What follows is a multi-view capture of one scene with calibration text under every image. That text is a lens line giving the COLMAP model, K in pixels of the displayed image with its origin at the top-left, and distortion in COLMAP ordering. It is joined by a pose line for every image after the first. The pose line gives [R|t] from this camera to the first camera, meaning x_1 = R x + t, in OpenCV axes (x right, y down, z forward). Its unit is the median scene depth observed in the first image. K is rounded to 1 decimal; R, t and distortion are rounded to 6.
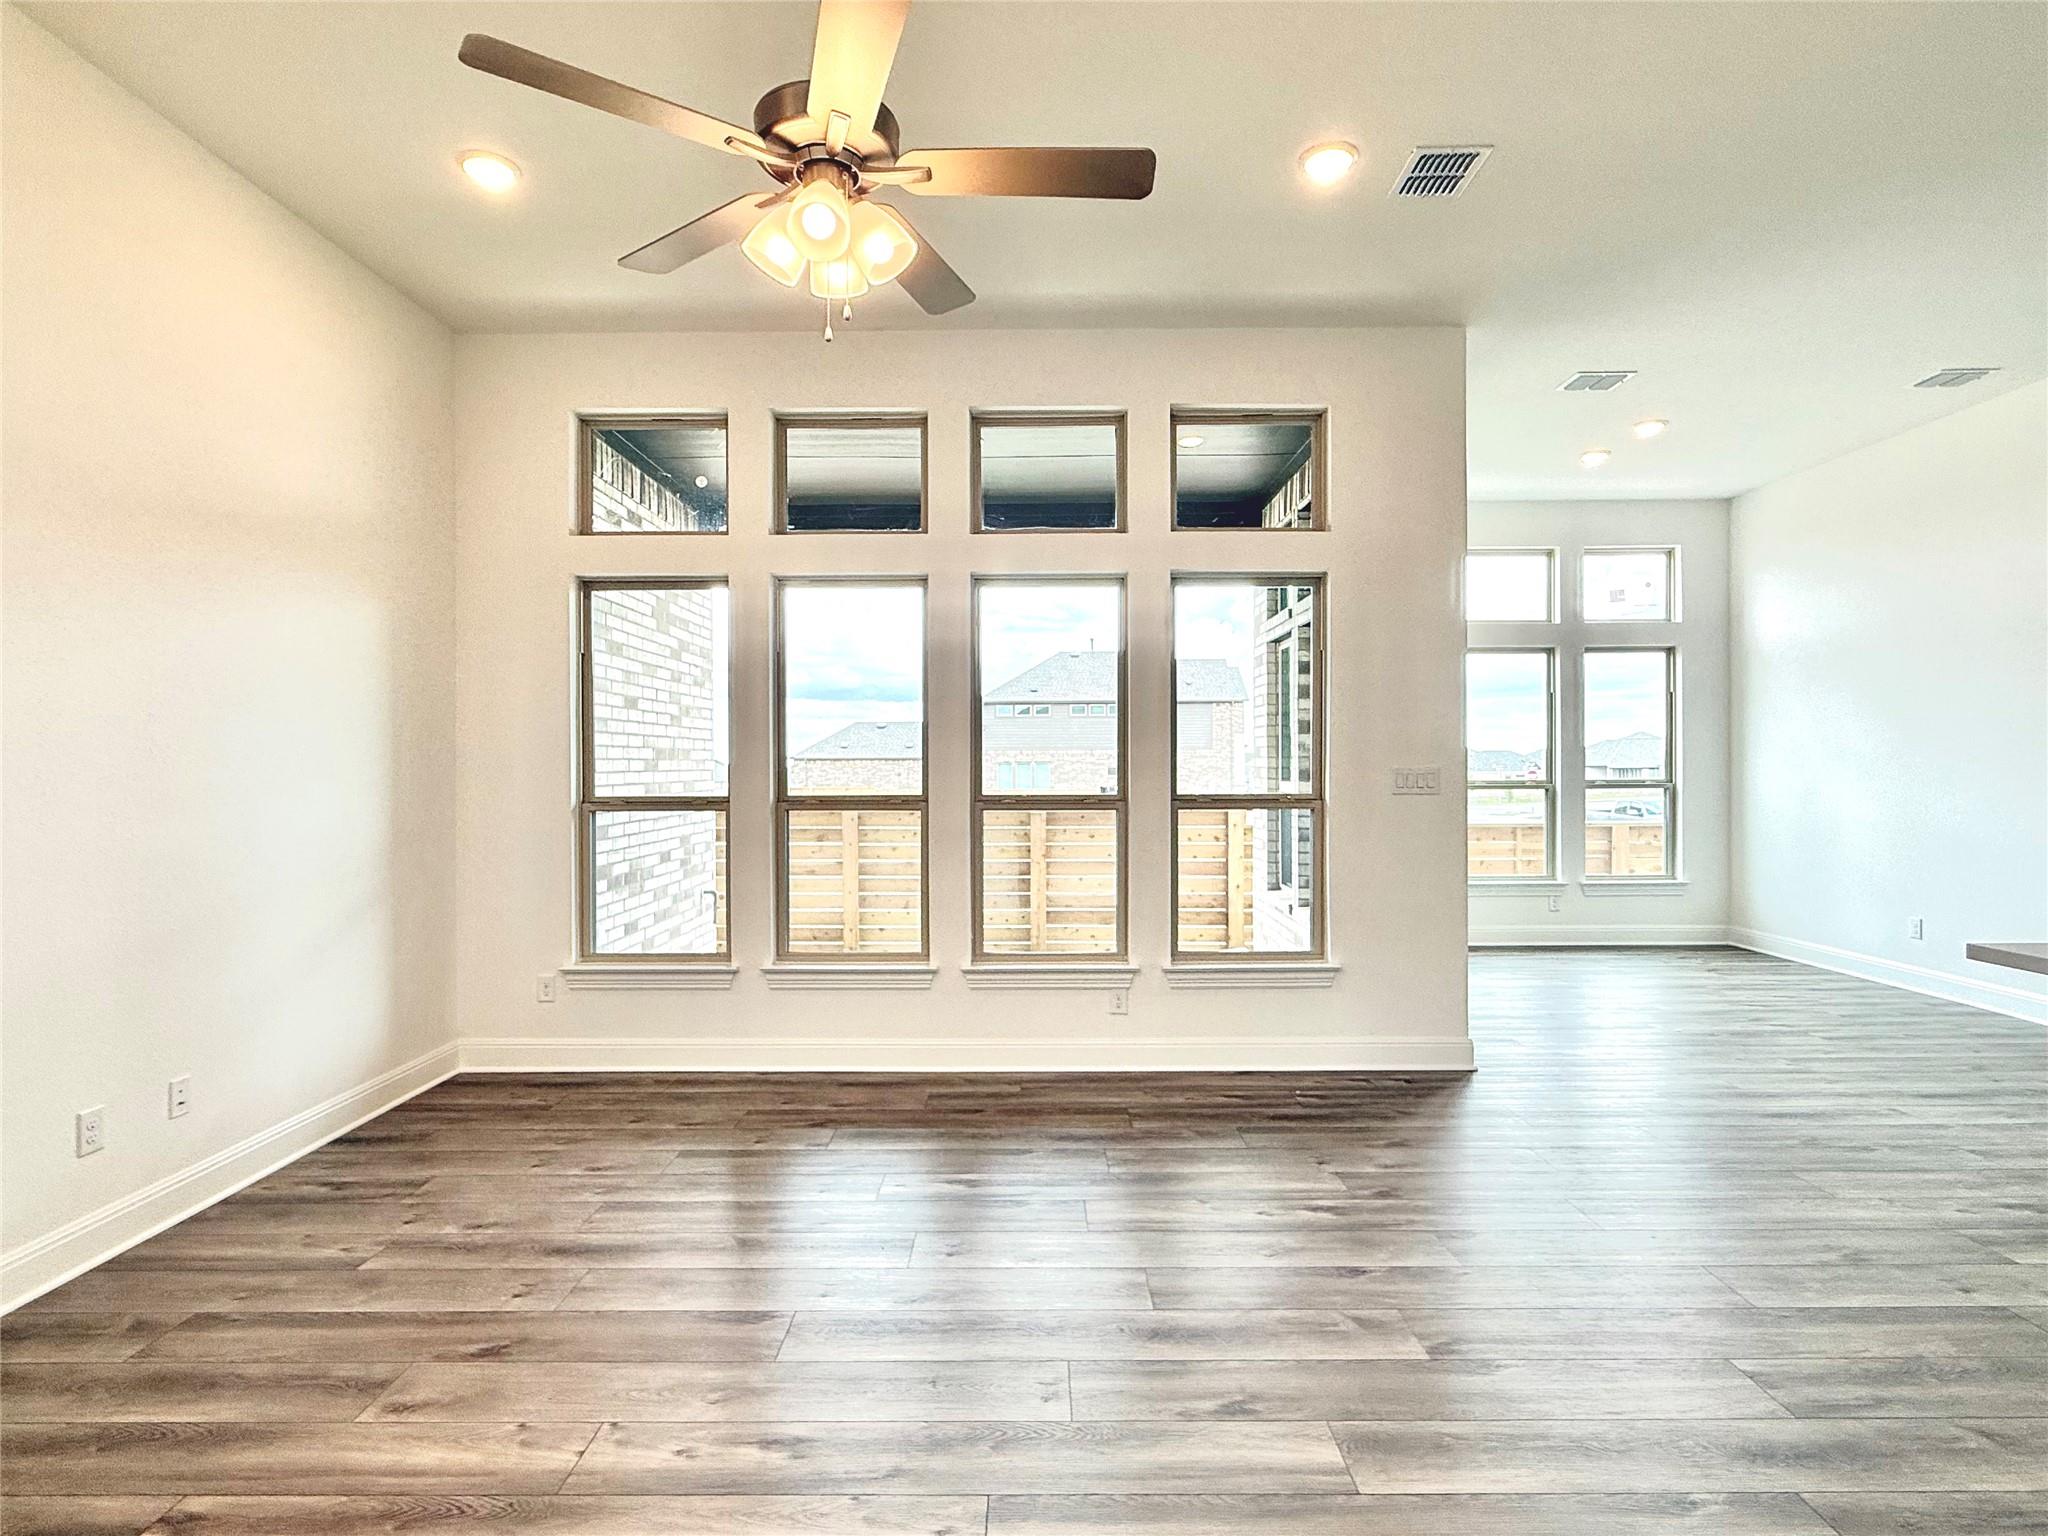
lens RADIAL K [[1065.0, 0, 1031.1], [0, 1065.0, 771.2], [0, 0, 1]] dist [0.004132, -0.000664]
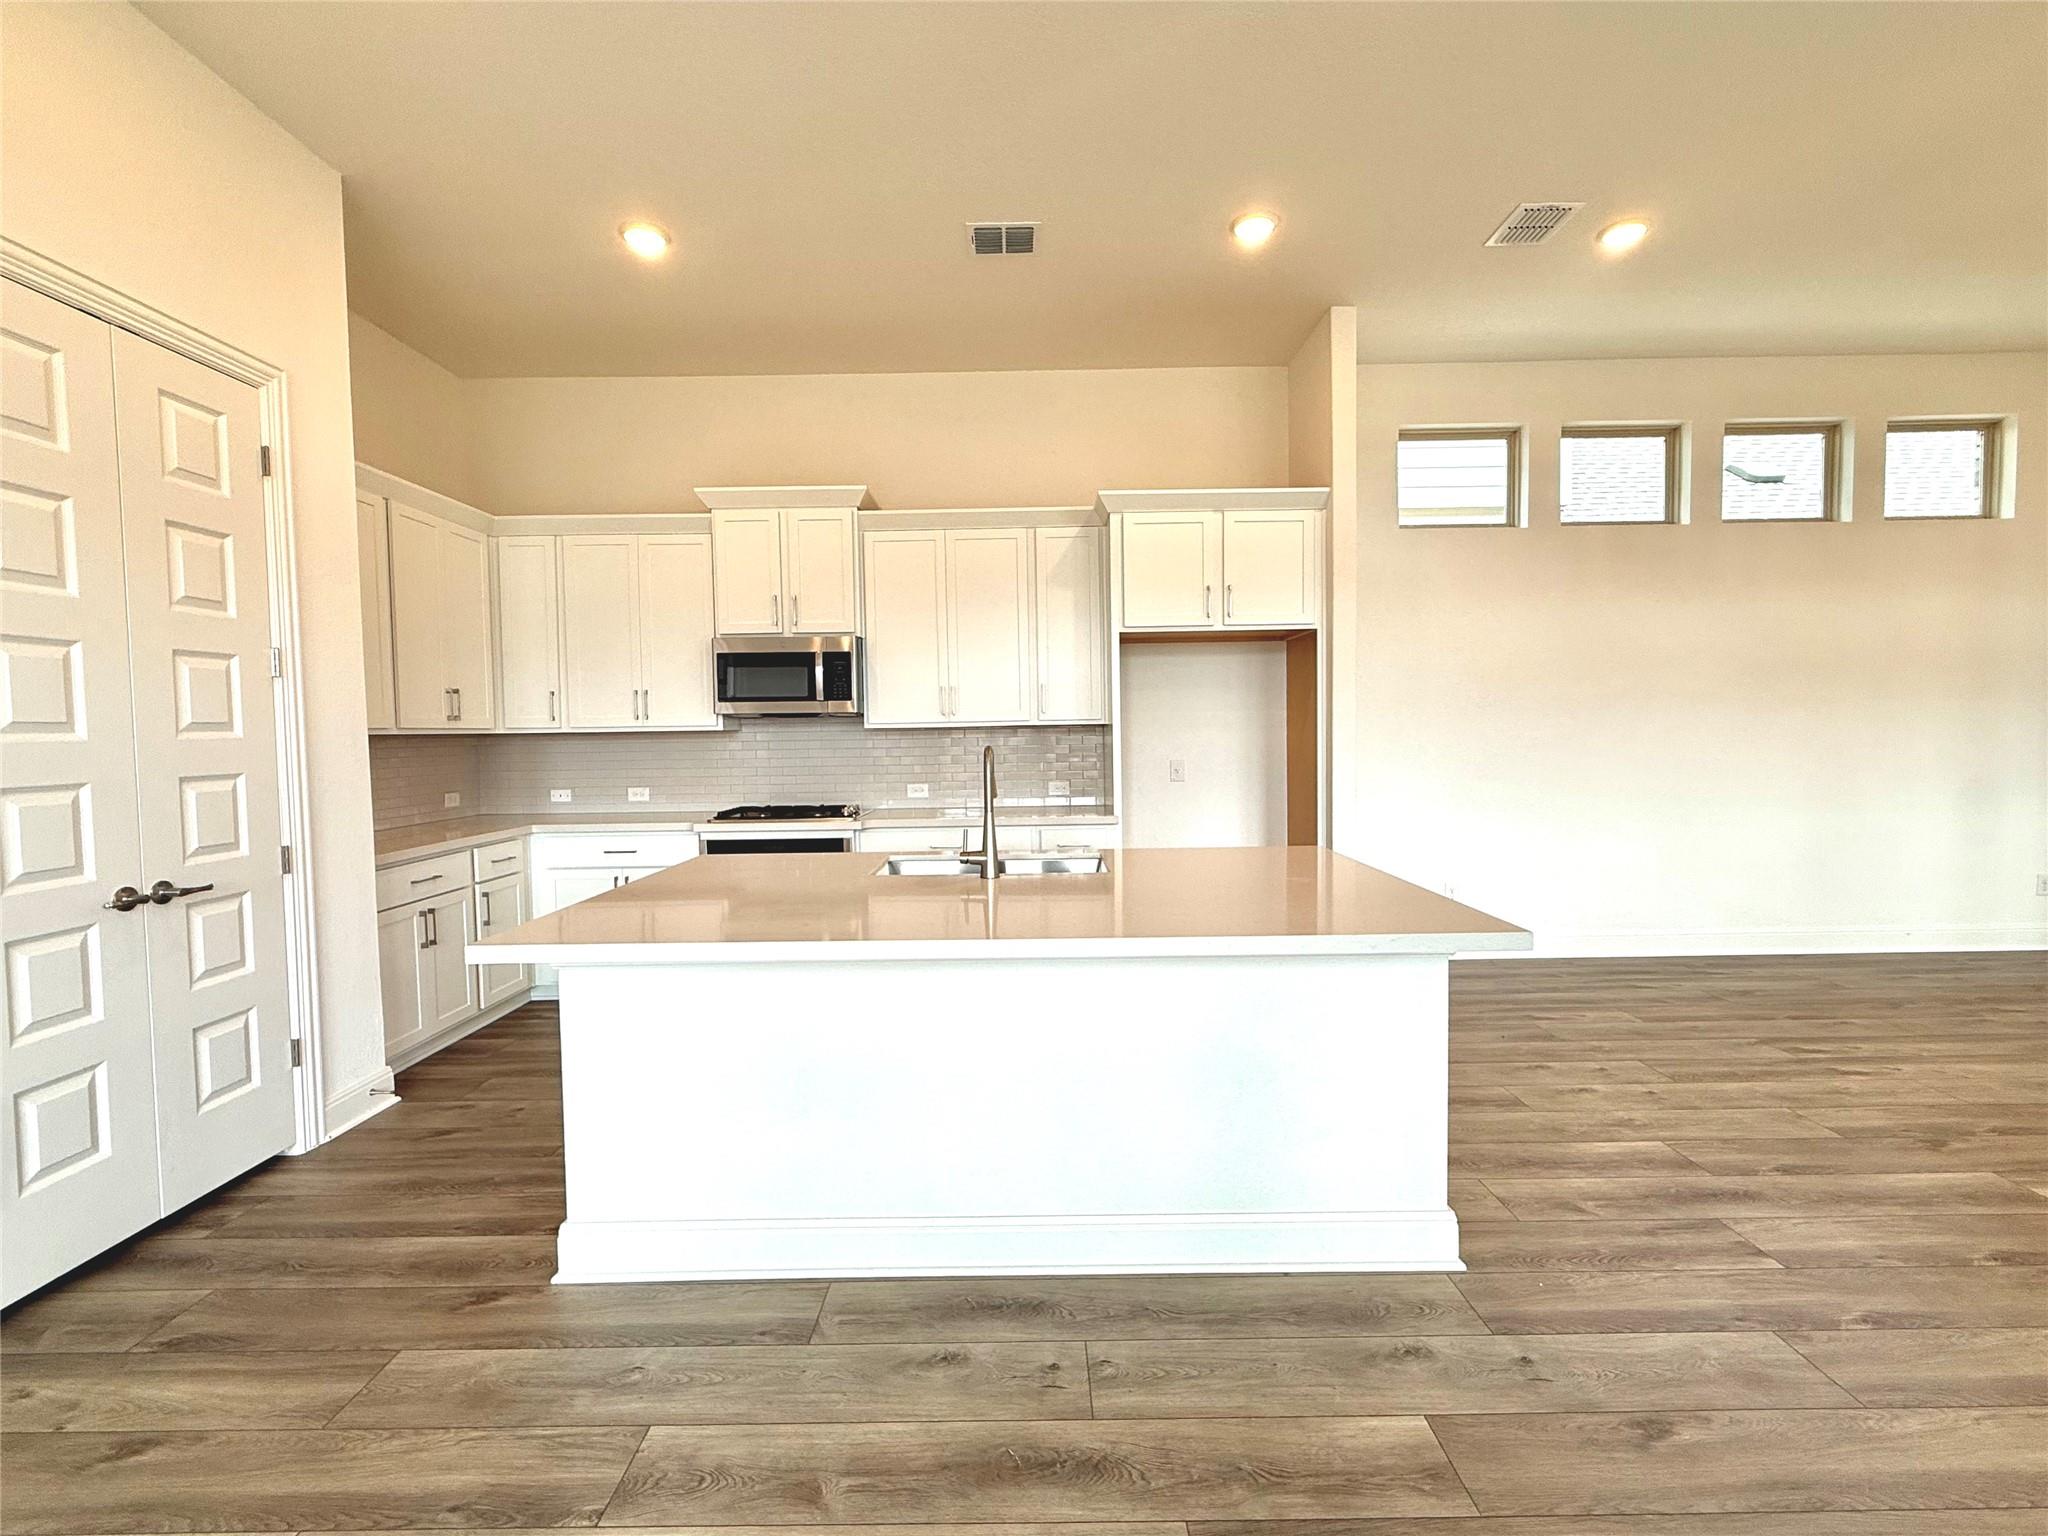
lens RADIAL K [[902.8, 0, 1023.3], [0, 902.8, 767.6], [0, 0, 1]] dist [-0.002668, 0.000496]
pose [[-0.999777, 0.021126, -0.000550, 0.761140], [0.021078, 0.998692, 0.046577, -0.002108], [0.001533, 0.046555, -0.998915, 1.015304]]
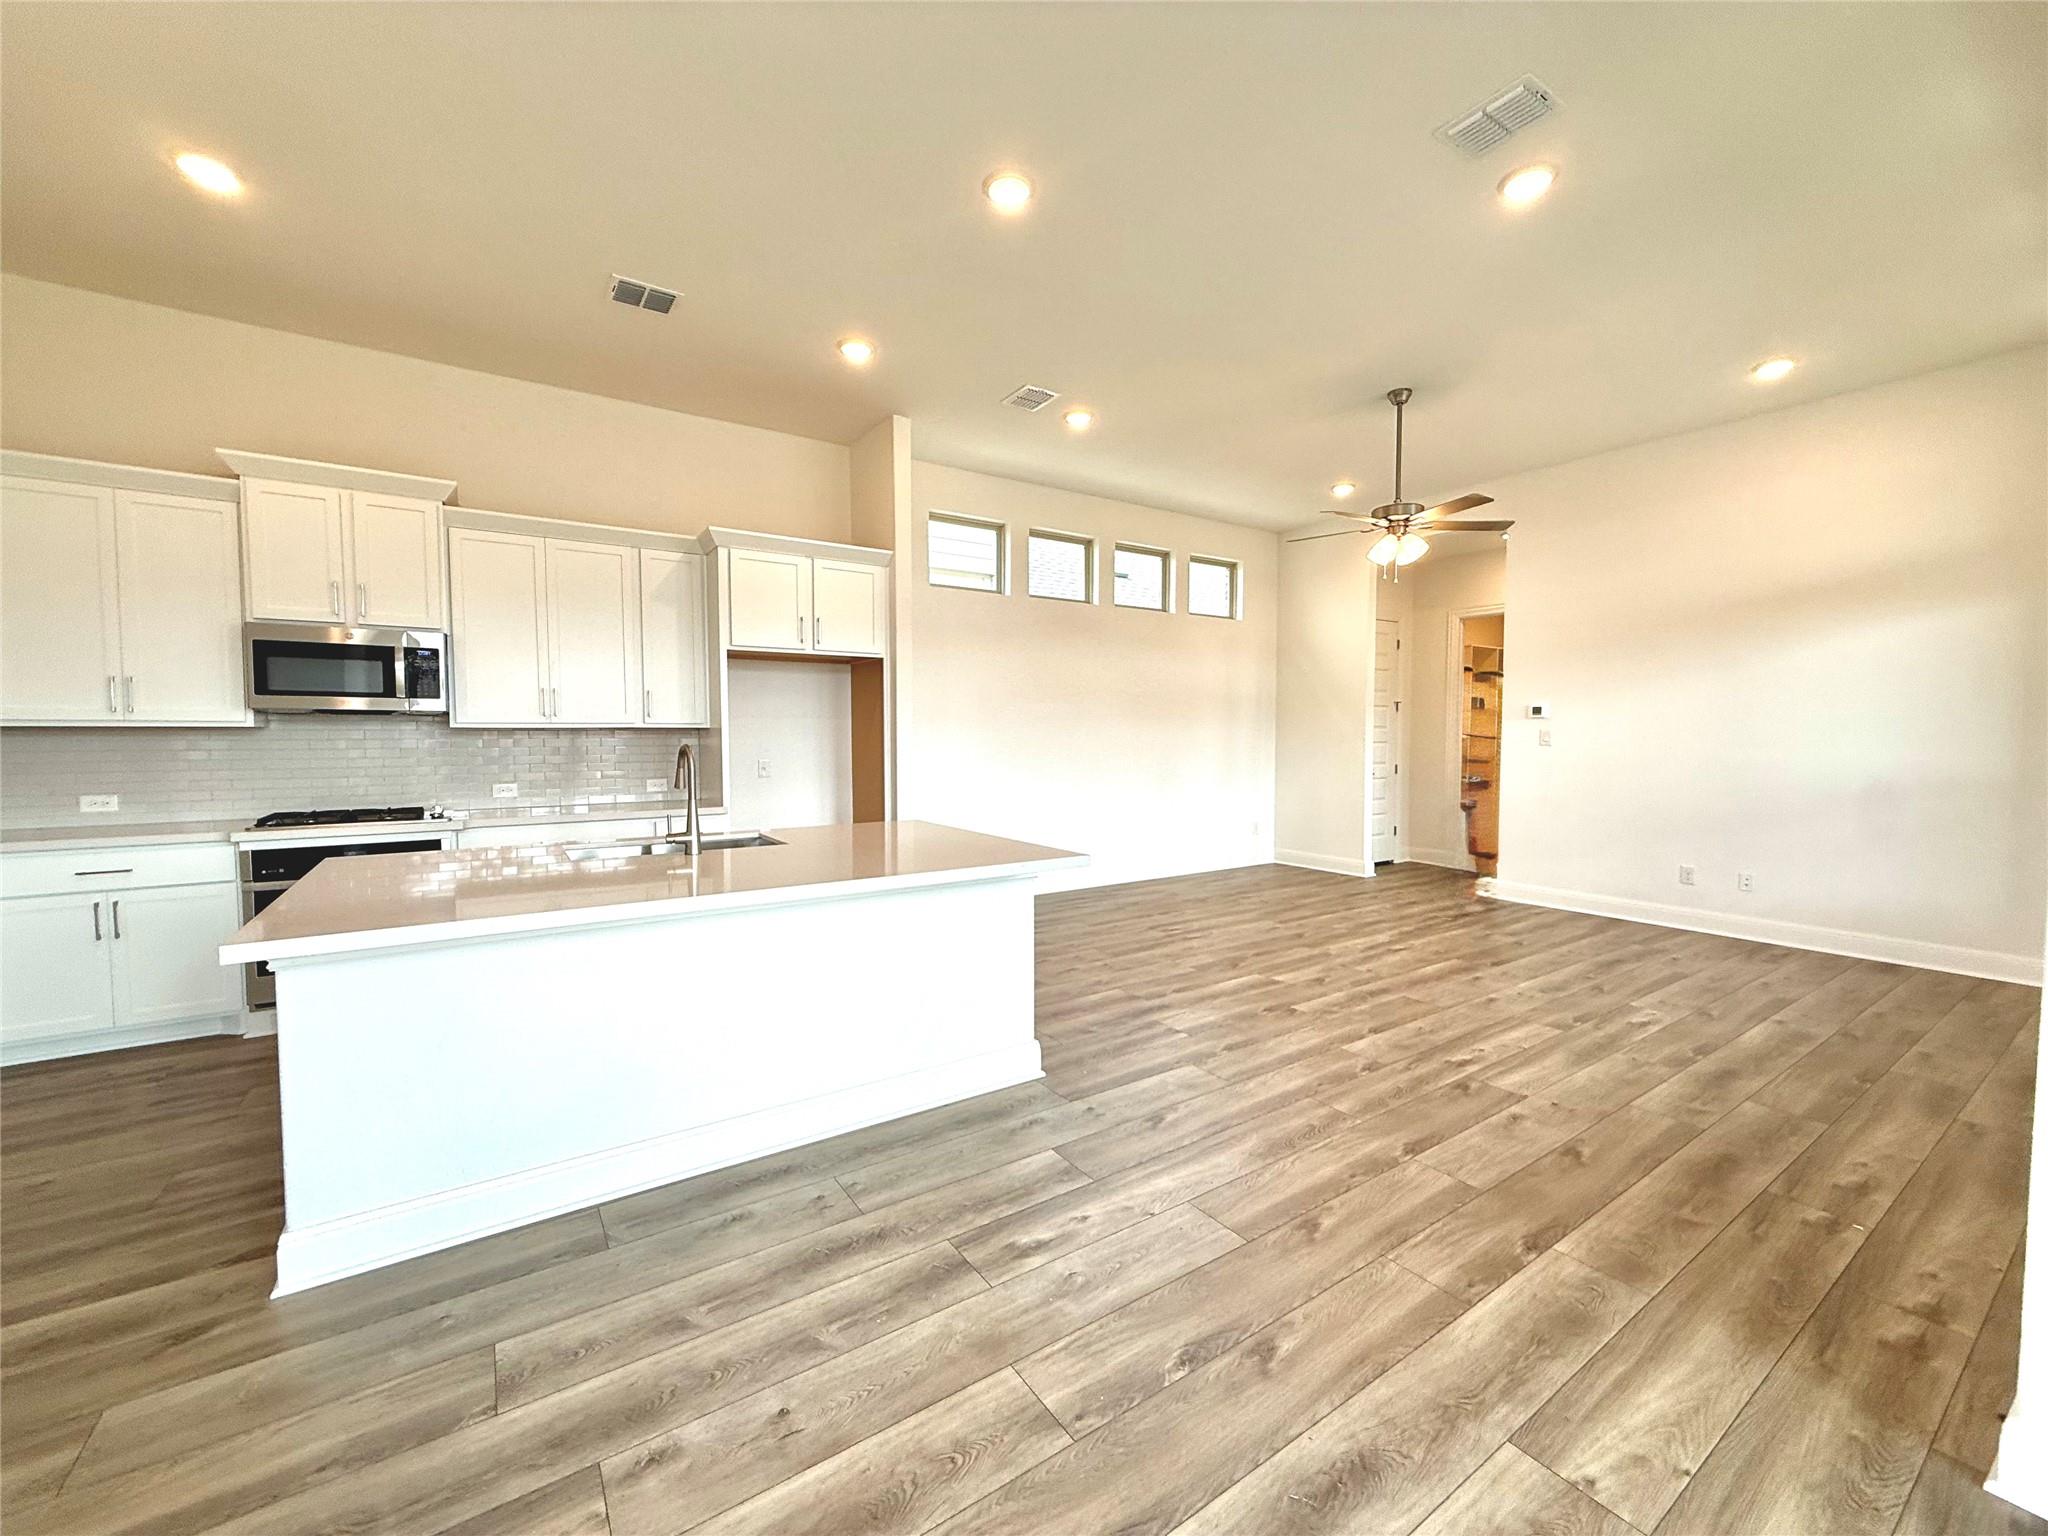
lens RADIAL K [[812.9, 0, 1018.3], [0, 812.9, 765.6], [0, 0, 1]] dist [-0.001570, -0.000166]
pose [[-0.830148, 0.028167, -0.556831, 0.928866], [0.001551, 0.998836, 0.048213, -0.003233], [0.557541, 0.039160, -0.829225, 1.097977]]
